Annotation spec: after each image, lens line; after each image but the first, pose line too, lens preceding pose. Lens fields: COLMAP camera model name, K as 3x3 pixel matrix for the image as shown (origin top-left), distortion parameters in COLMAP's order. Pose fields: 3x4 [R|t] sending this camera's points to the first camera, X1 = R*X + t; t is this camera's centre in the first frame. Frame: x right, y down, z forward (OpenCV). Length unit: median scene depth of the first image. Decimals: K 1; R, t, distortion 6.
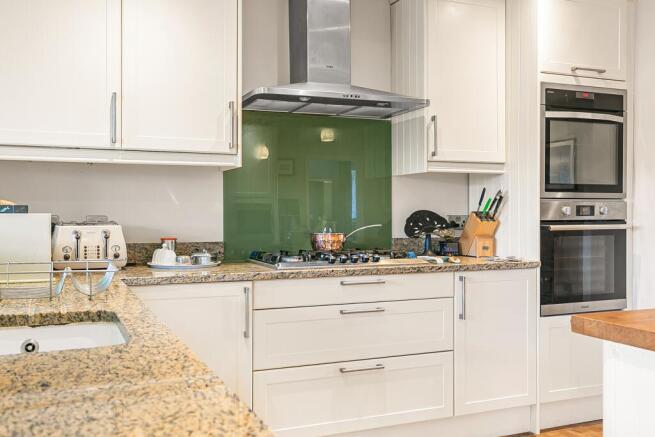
lens RADIAL K [[641.2, 0, 327.5], [0, 641.2, 218.5], [0, 0, 1]] dist [-0.000190, -0.000027]
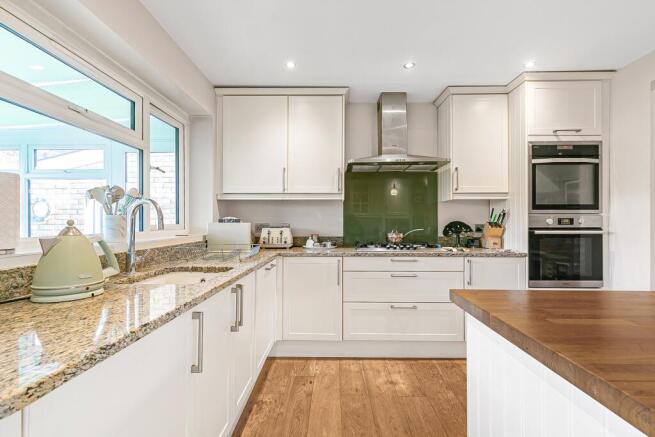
lens RADIAL K [[310.3, 0, 321.8], [0, 310.3, 219.5], [0, 0, 1]] dist [0.001689, -0.000202]
pose [[0.908173, -0.001872, -0.418591, 0.185784], [-0.004882, 0.999875, -0.015063, -0.002962], [0.418567, 0.015723, 0.908050, 0.075552]]
